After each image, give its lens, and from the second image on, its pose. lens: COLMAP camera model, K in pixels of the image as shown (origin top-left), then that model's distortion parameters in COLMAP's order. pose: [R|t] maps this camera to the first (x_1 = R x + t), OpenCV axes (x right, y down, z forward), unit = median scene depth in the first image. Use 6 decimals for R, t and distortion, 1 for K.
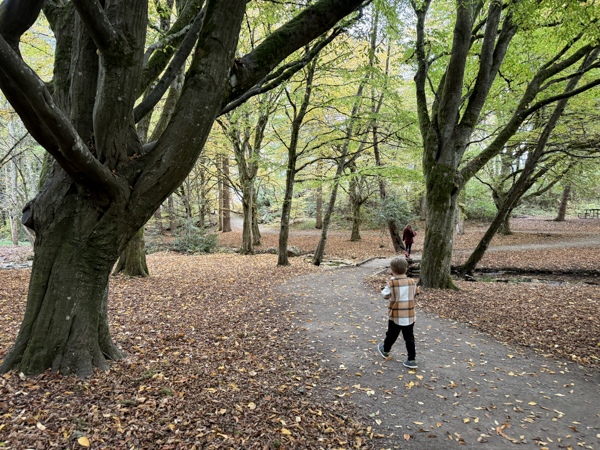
lens RADIAL K [[422.8, 0, 301.1], [0, 422.8, 224.1], [0, 0, 1]] dist [0.042656, -0.026761]
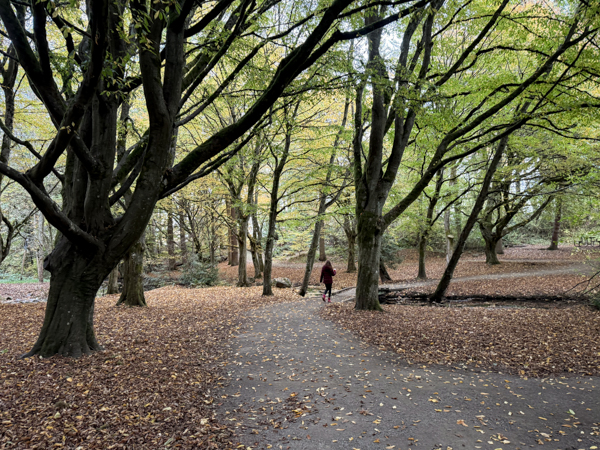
lens RADIAL K [[422.8, 0, 298.3], [0, 422.8, 226.2], [0, 0, 1]] dist [0.042656, -0.026761]
pose [[0.998581, -0.023266, -0.047902, 0.173228], [0.019835, 0.997287, -0.070891, -0.010565], [0.049421, 0.069840, 0.996333, -0.254424]]
